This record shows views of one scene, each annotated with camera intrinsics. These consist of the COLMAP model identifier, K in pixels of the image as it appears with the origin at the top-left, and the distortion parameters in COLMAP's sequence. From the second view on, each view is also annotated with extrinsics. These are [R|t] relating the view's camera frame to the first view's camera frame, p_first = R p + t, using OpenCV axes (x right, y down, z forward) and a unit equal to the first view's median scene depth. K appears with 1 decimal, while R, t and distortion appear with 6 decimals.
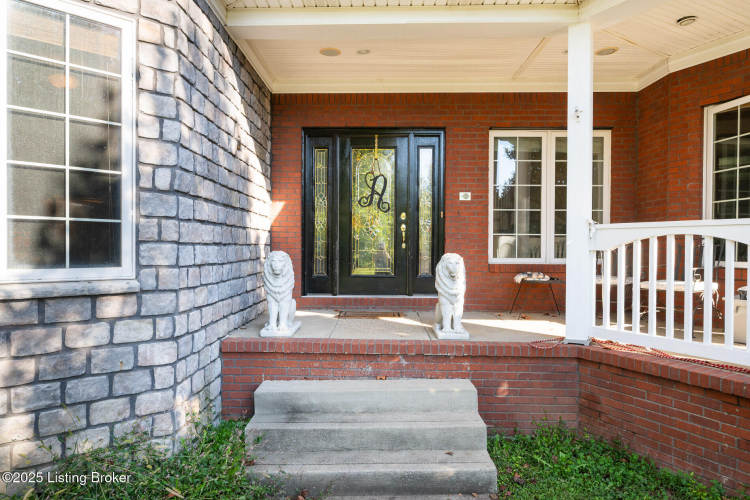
lens RADIAL K [[499.9, 0, 375.8], [0, 499.9, 252.6], [0, 0, 1]] dist [0.005341, -0.006427]
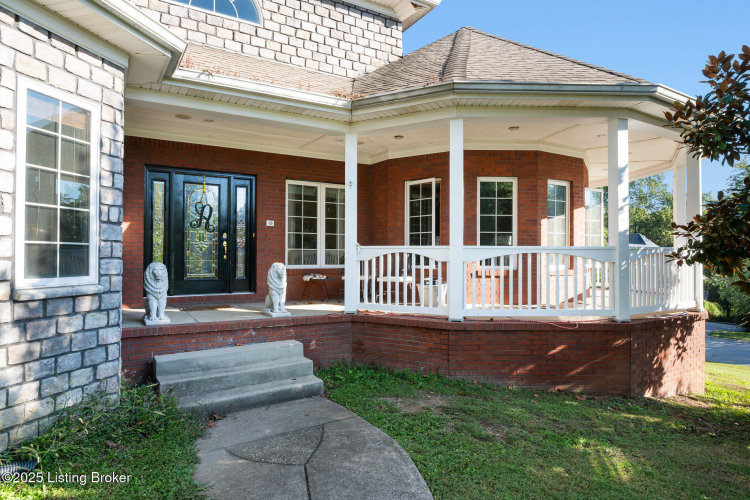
lens RADIAL K [[456.5, 0, 376.0], [0, 456.5, 247.9], [0, 0, 1]] dist [-0.002581, 0.002202]
pose [[0.843835, 0.005954, 0.536570, -0.442041], [0.005992, 0.999772, -0.020516, -0.017136], [-0.536569, 0.020527, 0.843607, -0.468108]]
